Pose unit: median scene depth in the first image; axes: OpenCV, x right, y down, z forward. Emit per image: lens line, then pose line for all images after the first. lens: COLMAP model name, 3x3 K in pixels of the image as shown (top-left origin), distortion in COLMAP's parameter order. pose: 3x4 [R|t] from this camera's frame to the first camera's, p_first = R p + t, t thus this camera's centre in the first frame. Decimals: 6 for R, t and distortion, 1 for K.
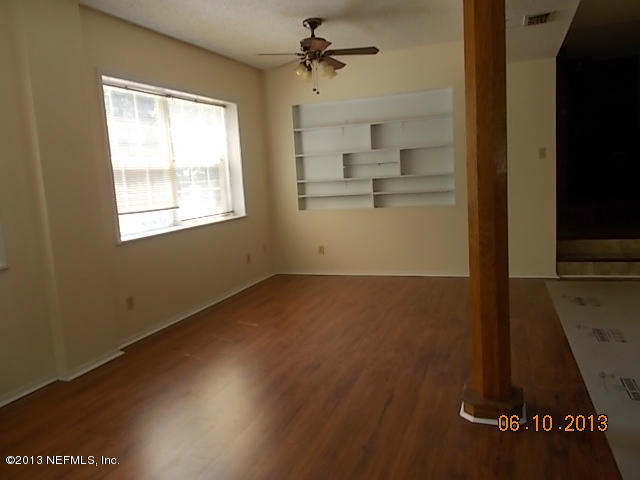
lens RADIAL K [[495.0, 0, 320.0], [0, 495.0, 240.0], [0, 0, 1]] dist [0.008080, -0.010918]
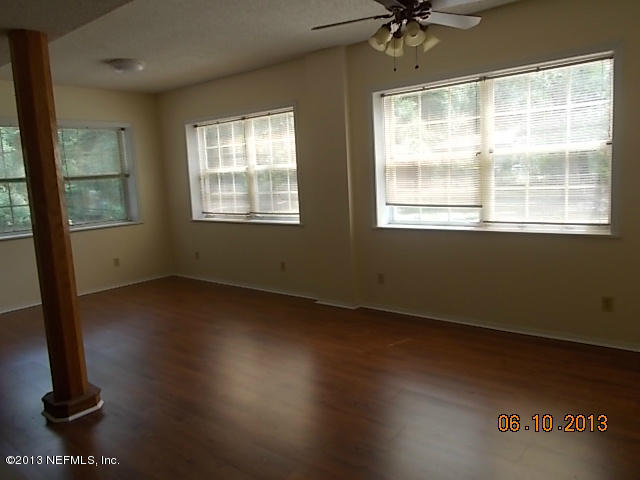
lens RADIAL K [[495.0, 0, 320.0], [0, 495.0, 240.0], [0, 0, 1]] dist [0.008080, -0.010918]
pose [[-0.322928, 0.203627, -0.924258, 0.734468], [-0.056261, 0.970723, 0.233521, -0.228332], [0.944750, 0.127410, -0.302017, 1.160808]]
